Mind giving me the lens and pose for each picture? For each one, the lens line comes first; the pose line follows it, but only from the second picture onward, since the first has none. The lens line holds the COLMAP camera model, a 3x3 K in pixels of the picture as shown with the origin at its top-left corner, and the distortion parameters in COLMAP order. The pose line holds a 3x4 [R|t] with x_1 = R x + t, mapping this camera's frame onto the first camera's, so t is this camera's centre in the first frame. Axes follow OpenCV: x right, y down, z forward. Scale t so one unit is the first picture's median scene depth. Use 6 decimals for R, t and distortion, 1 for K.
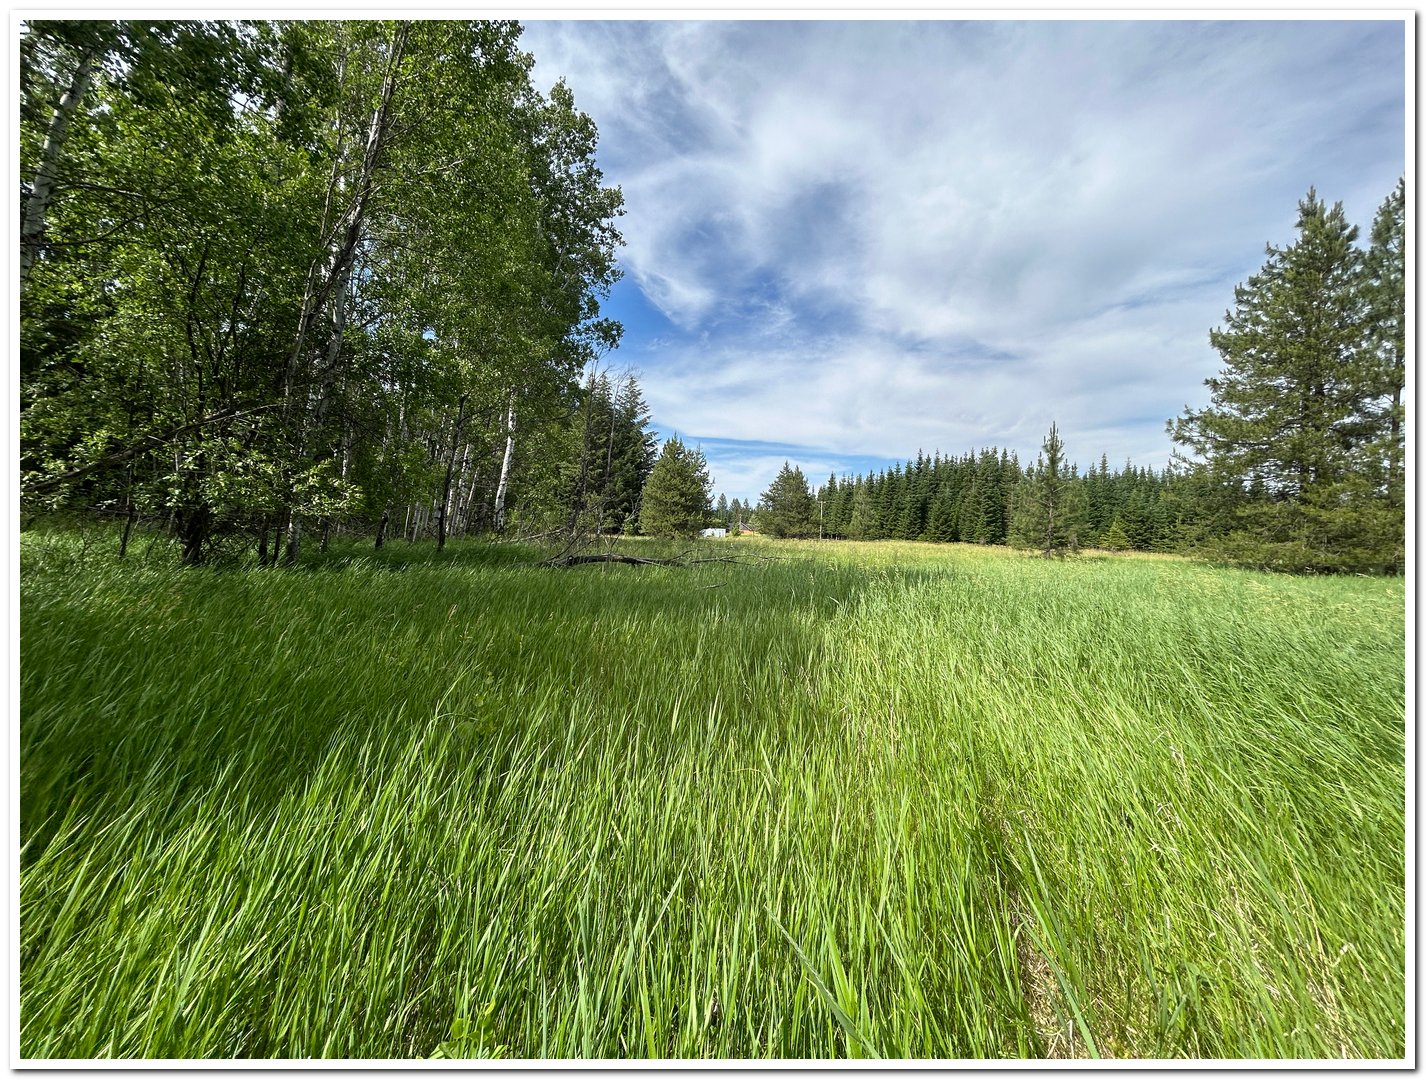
lens RADIAL K [[575.4, 0, 712.6], [0, 575.4, 545.7], [0, 0, 1]] dist [0.000259, 0.000000]
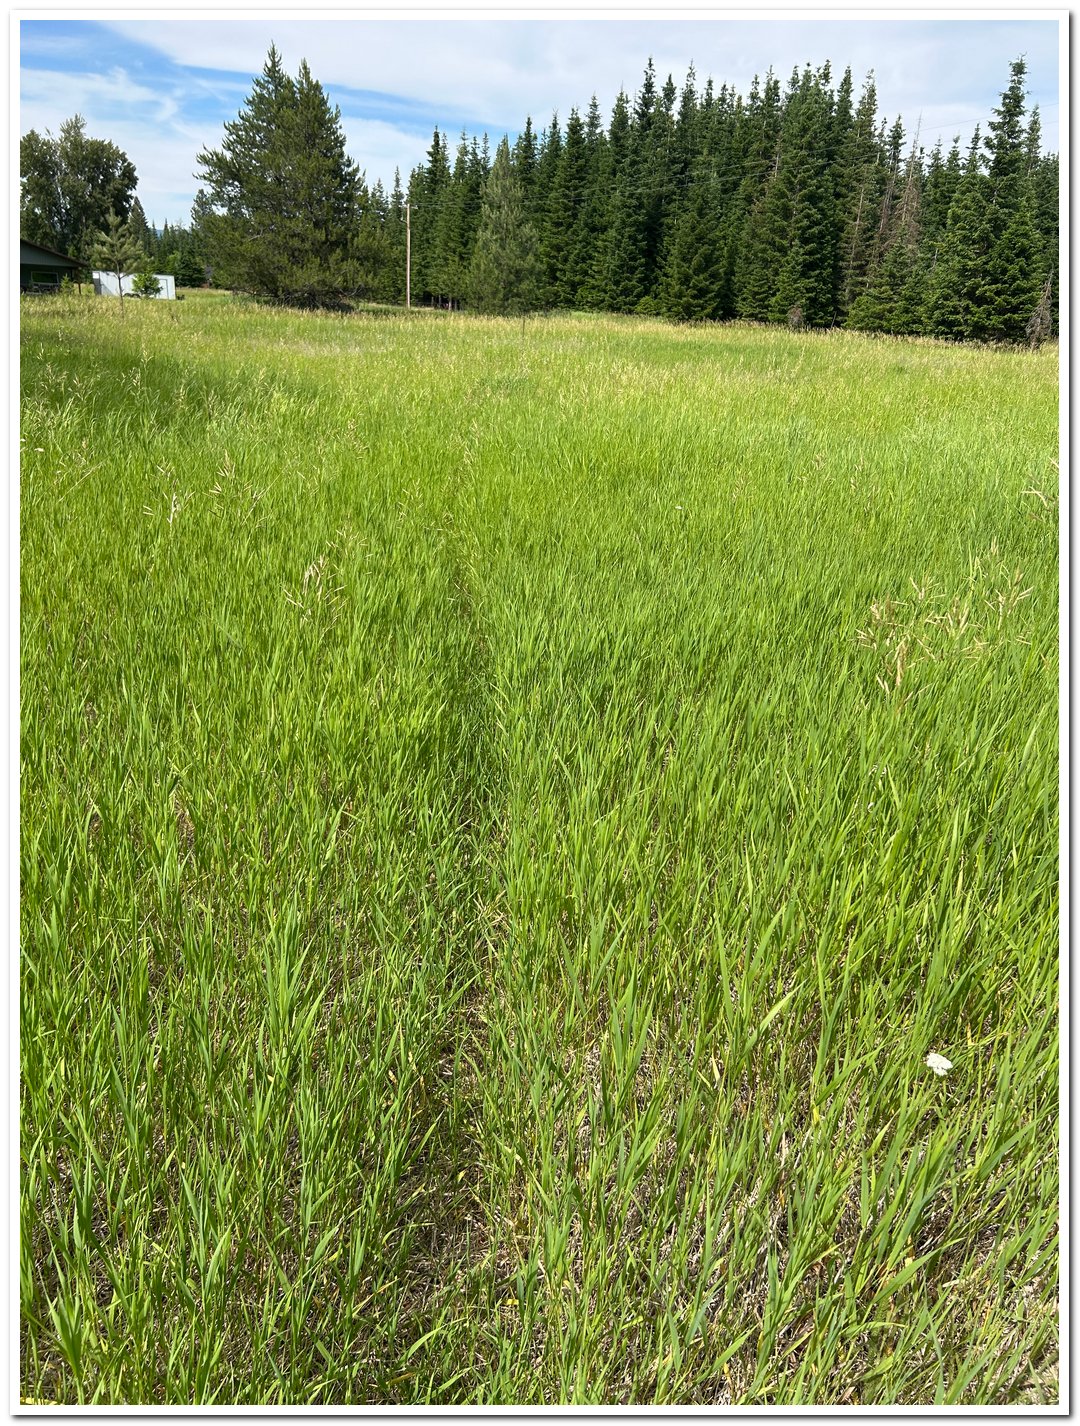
lens RADIAL K [[1086.8, 0, 540.0], [0, 1086.8, 713.0], [0, 0, 1]] dist [0.100134, -0.086345]
pose [[0.962701, -0.083251, 0.257440, 0.068961], [-0.007501, 0.942908, 0.332968, -0.002146], [-0.270462, -0.322480, 0.907115, 0.227375]]
